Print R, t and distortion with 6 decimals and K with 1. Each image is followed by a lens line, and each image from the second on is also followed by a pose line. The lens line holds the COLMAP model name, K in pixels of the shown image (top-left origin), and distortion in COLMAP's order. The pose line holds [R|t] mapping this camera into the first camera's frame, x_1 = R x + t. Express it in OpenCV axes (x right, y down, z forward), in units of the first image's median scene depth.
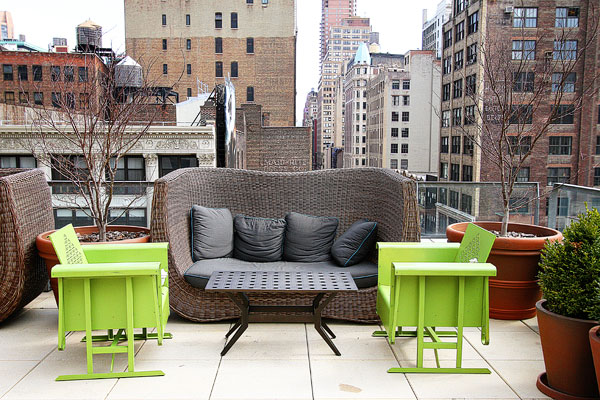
lens RADIAL K [[586.7, 0, 299.7], [0, 586.7, 199.4], [0, 0, 1]] dist [0.008357, 0.000000]
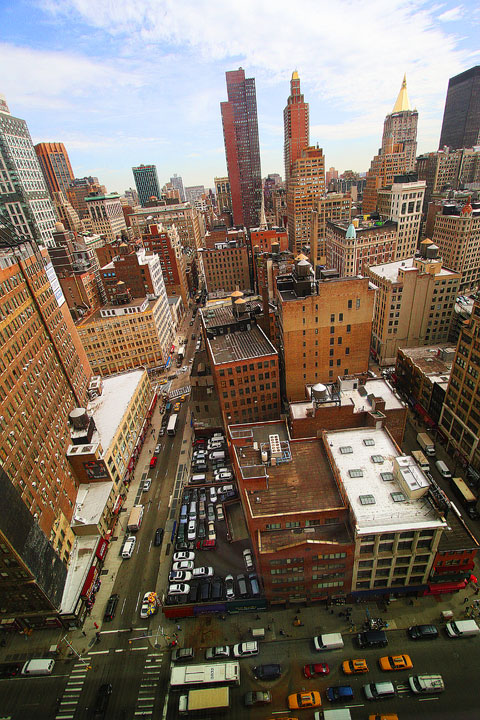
lens RADIAL K [[331.5, 0, 244.7], [0, 331.5, 360.5], [0, 0, 1]] dist [-0.005368, -0.000315]
pose [[0.995117, -0.092158, -0.035337, -0.277979], [0.098629, 0.914895, 0.391459, -0.440854], [-0.003746, -0.393033, 0.919517, -0.016687]]
